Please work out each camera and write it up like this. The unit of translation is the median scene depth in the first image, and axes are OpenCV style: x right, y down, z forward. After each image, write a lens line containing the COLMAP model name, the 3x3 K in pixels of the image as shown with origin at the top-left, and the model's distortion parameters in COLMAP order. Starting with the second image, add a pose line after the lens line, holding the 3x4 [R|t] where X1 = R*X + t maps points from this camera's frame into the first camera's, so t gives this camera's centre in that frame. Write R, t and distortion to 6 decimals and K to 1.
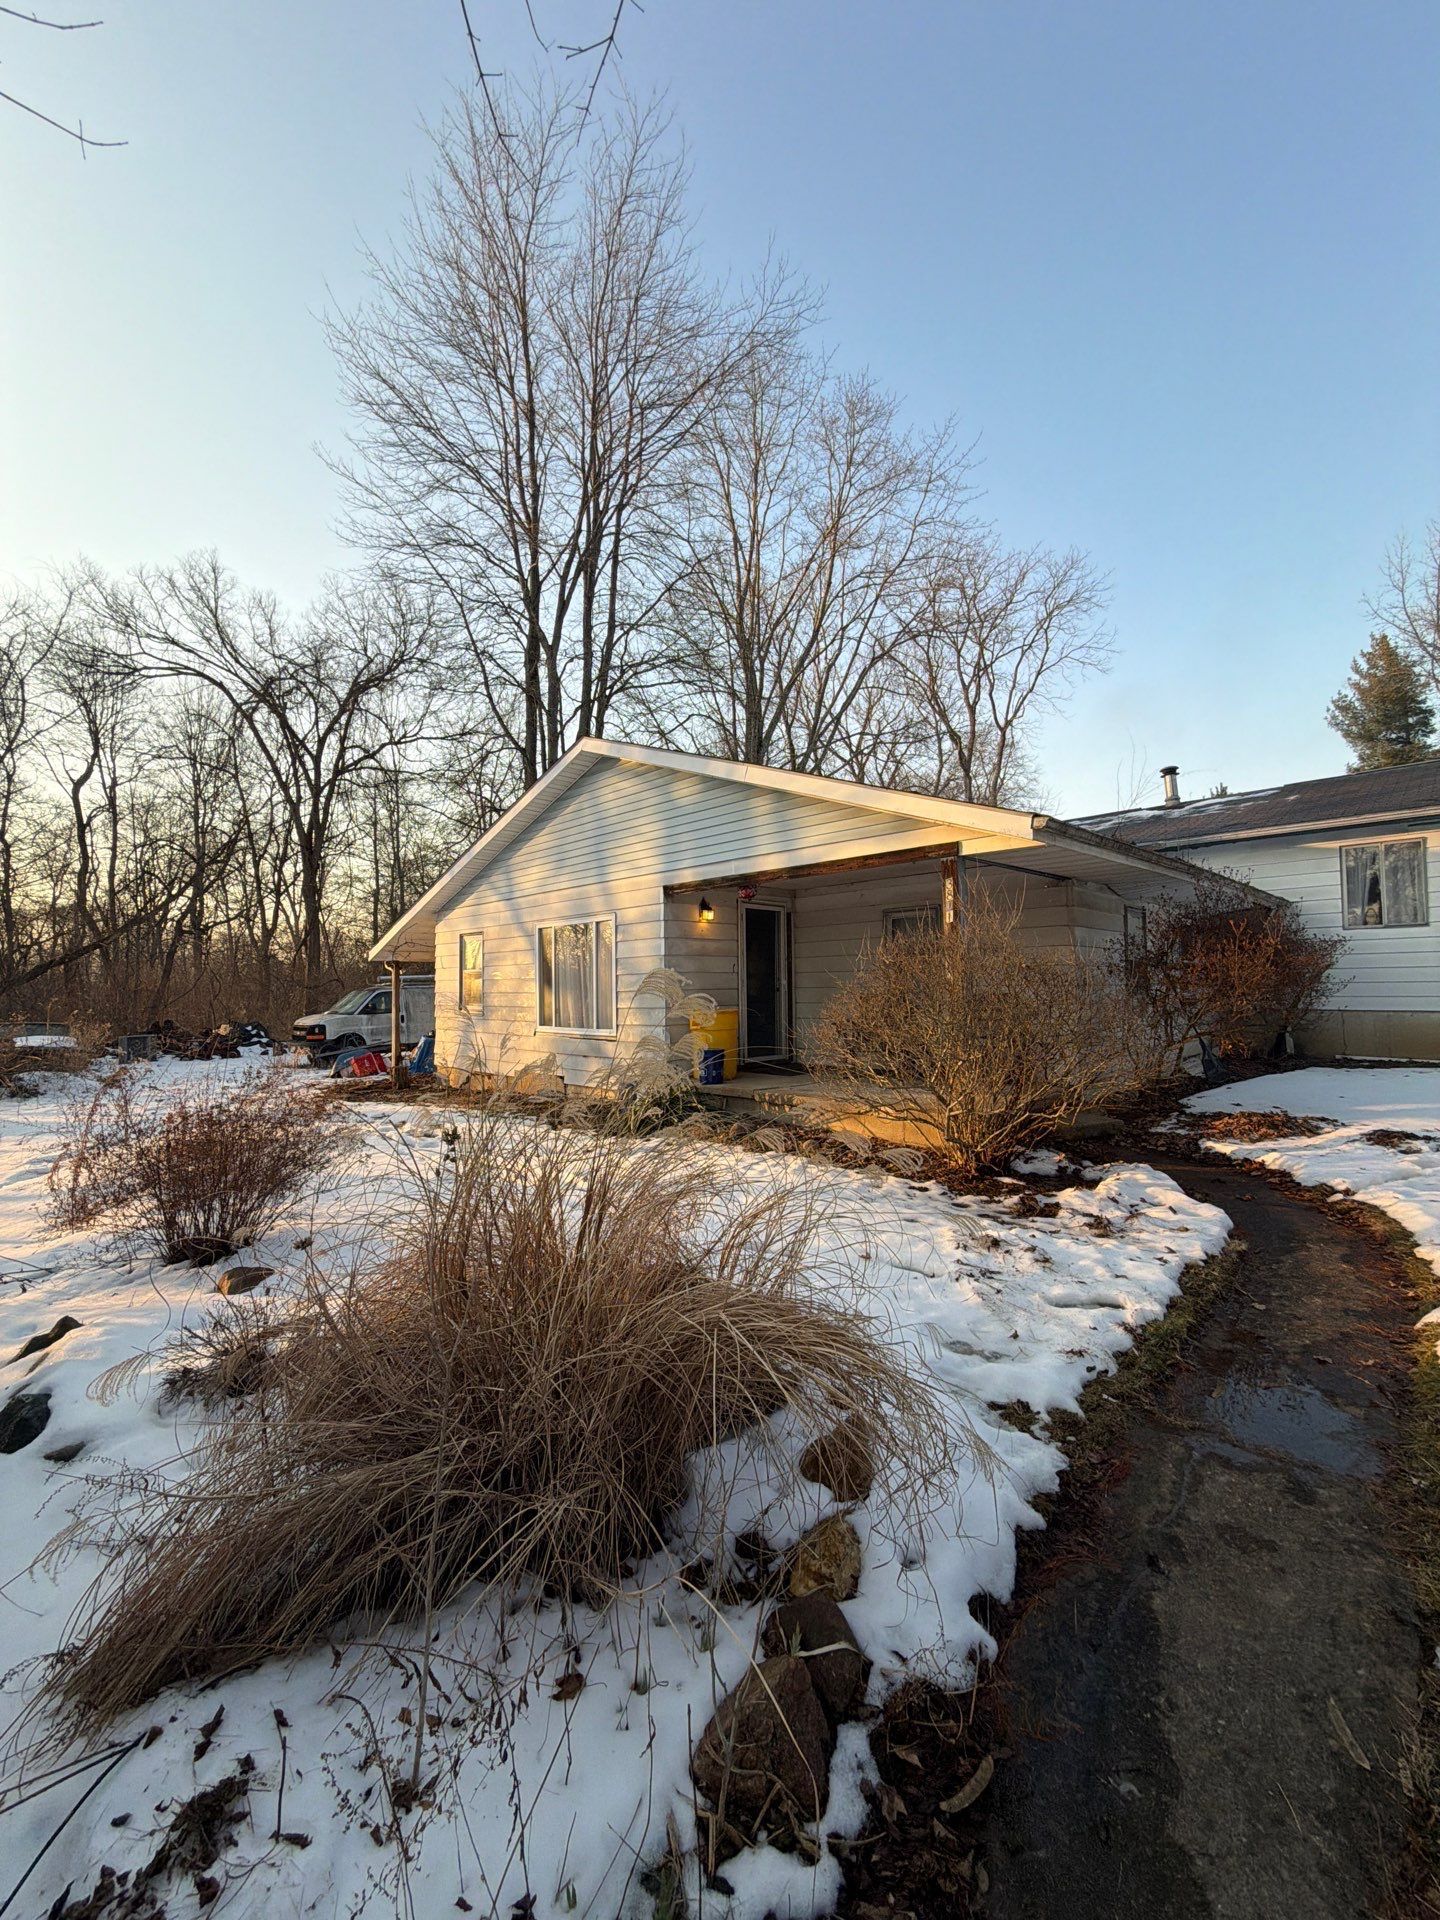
lens RADIAL K [[760.1, 0, 720.0], [0, 760.1, 960.0], [0, 0, 1]] dist [-0.000057, -0.000198]
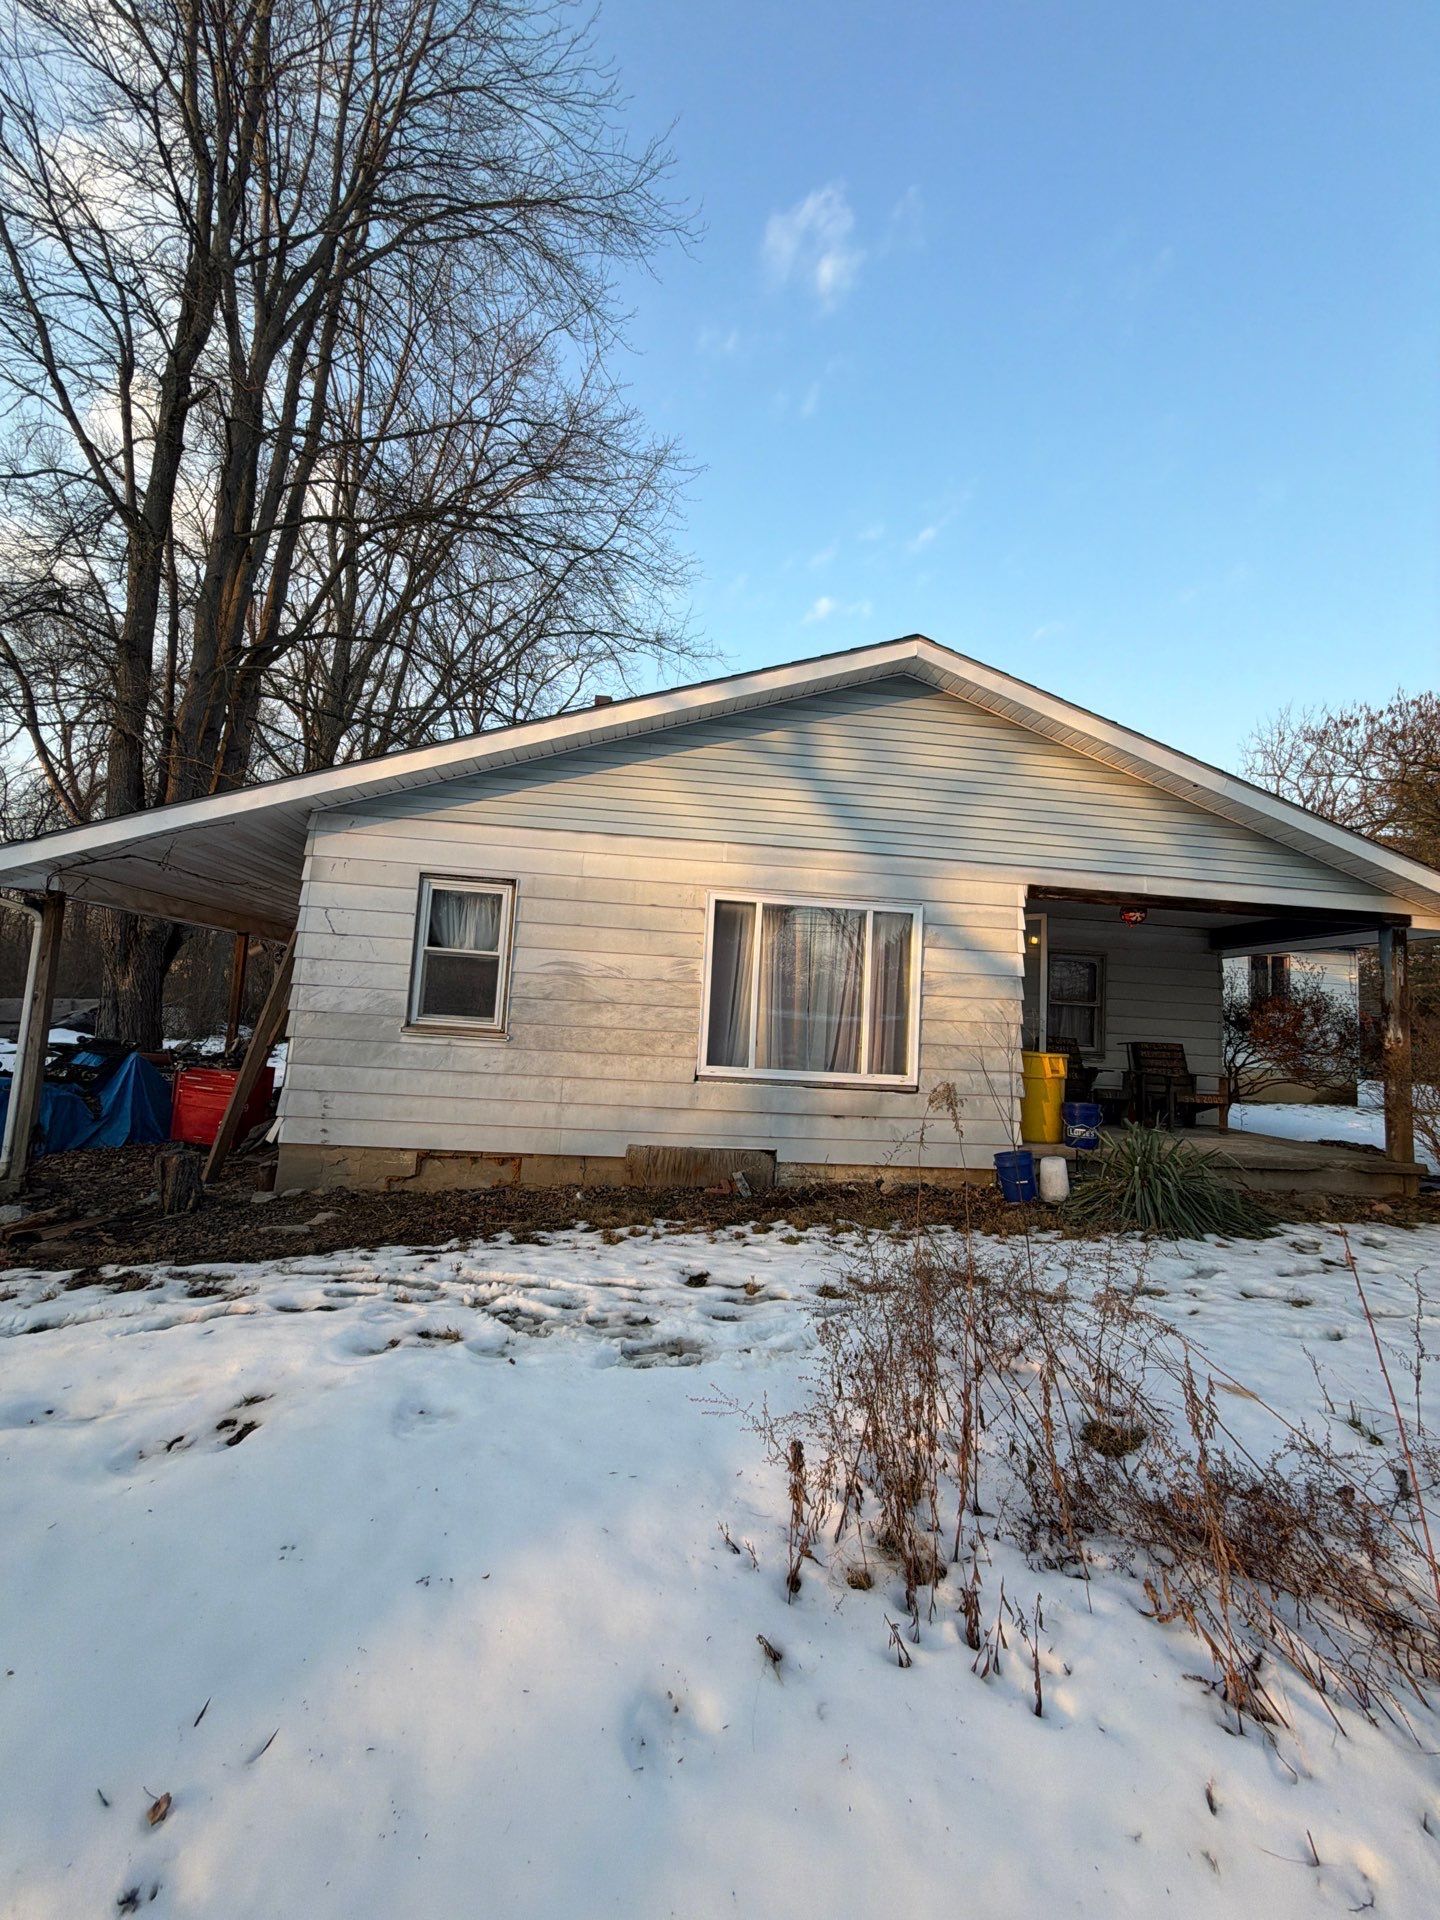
lens RADIAL K [[760.1, 0, 720.0], [0, 760.1, 960.0], [0, 0, 1]] dist [-0.000057, -0.000198]
pose [[0.639177, 0.112618, 0.760769, -0.843786], [-0.092664, 0.993291, -0.069185, 0.056985], [-0.763456, -0.026274, 0.645325, 0.762949]]
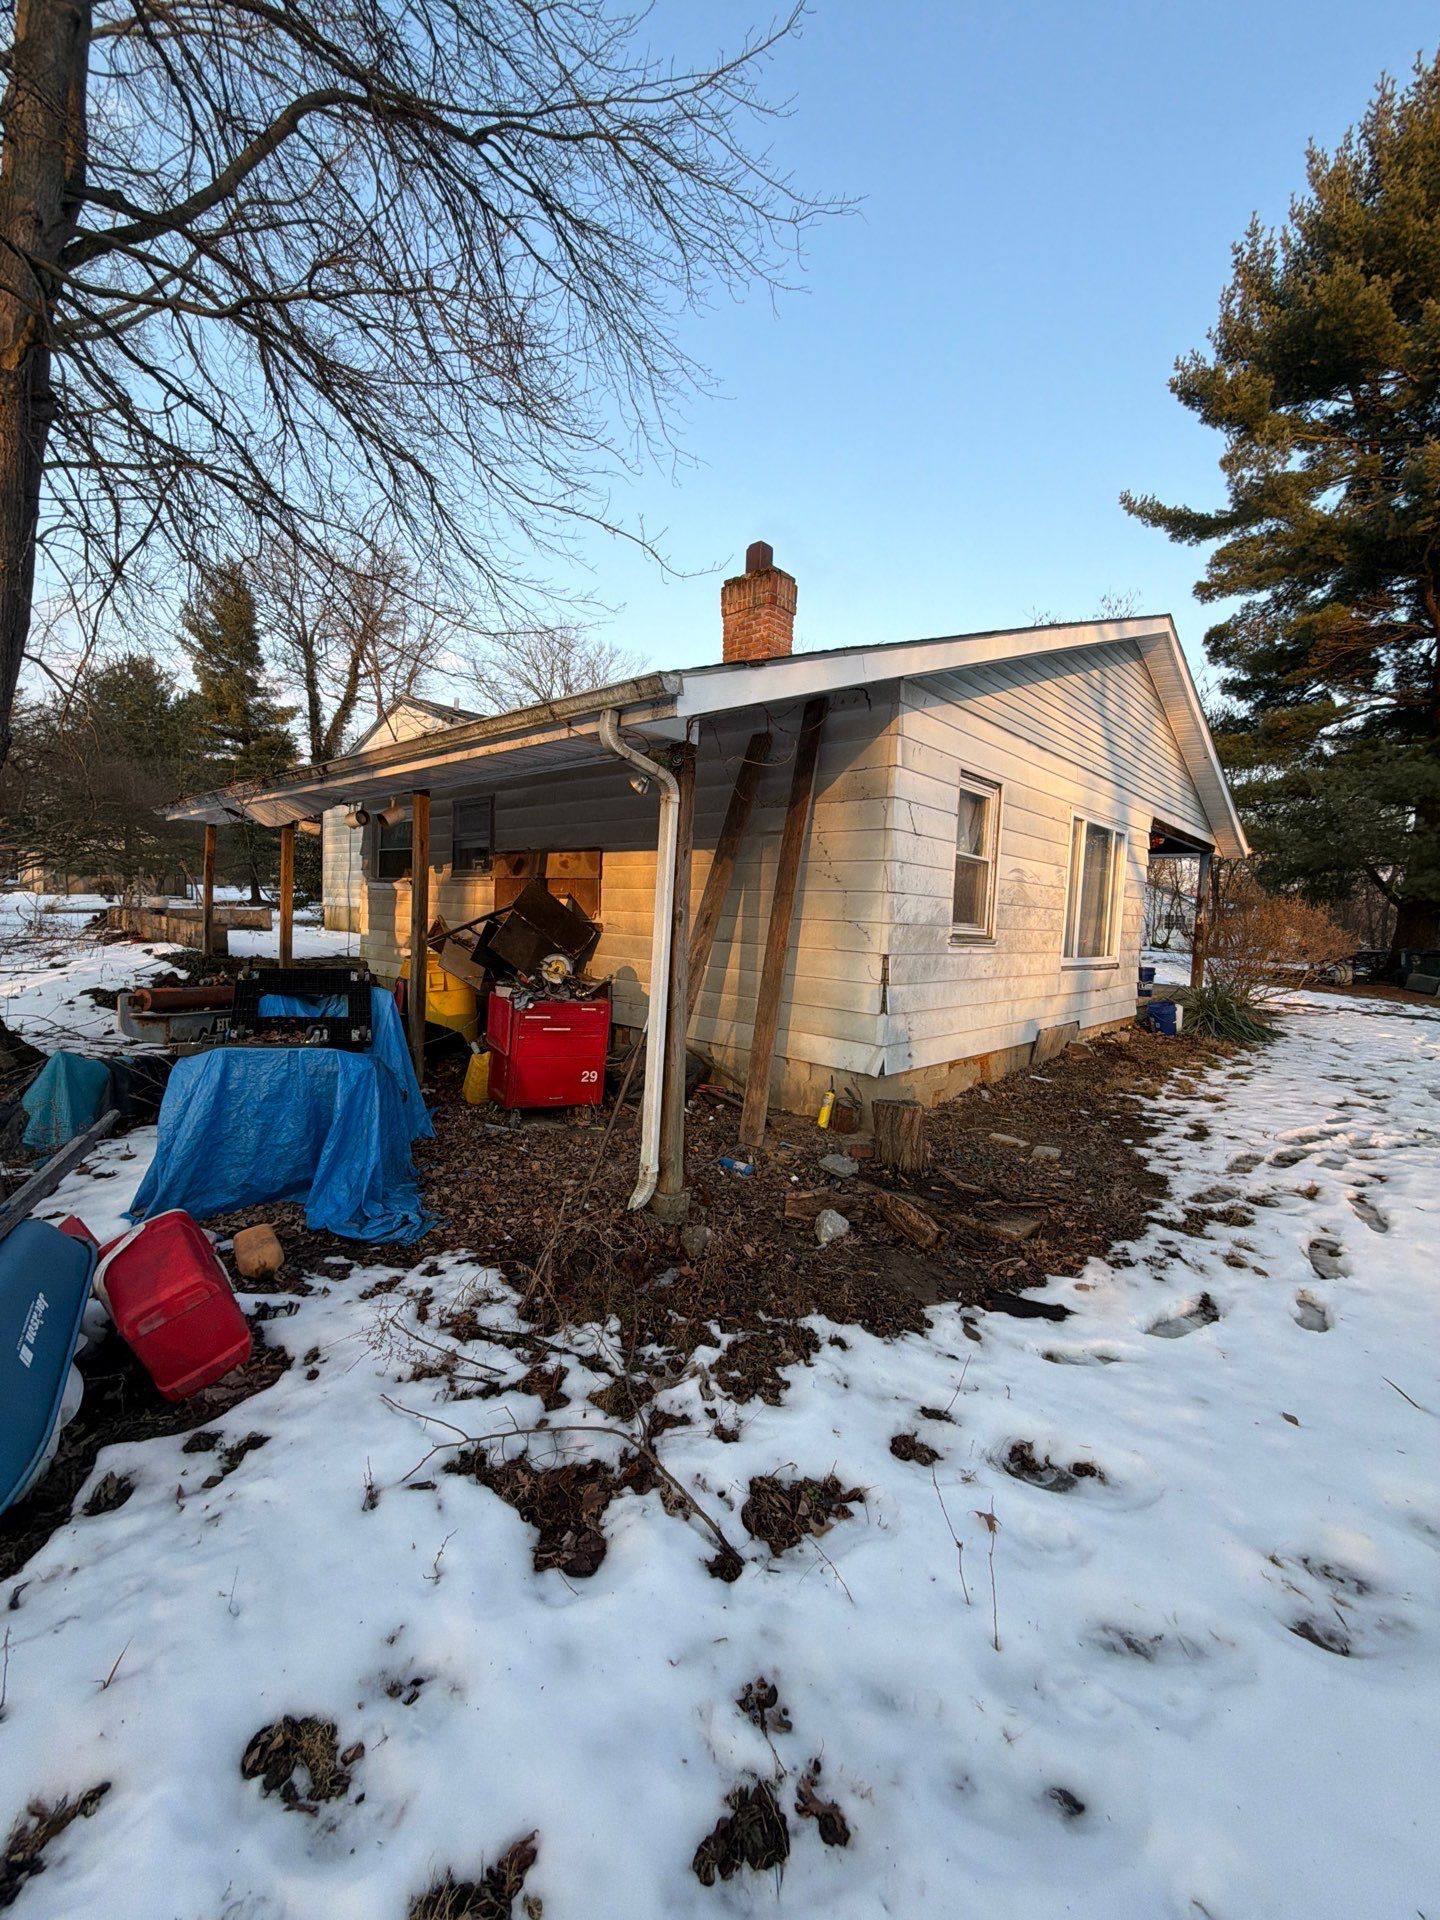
lens RADIAL K [[760.1, 0, 720.0], [0, 760.1, 960.0], [0, 0, 1]] dist [-0.000057, -0.000198]
pose [[-0.024863, -0.052158, 0.998329, -1.132105], [-0.086427, 0.995011, 0.049832, 0.099099], [-0.995948, -0.085043, -0.029247, 1.618246]]
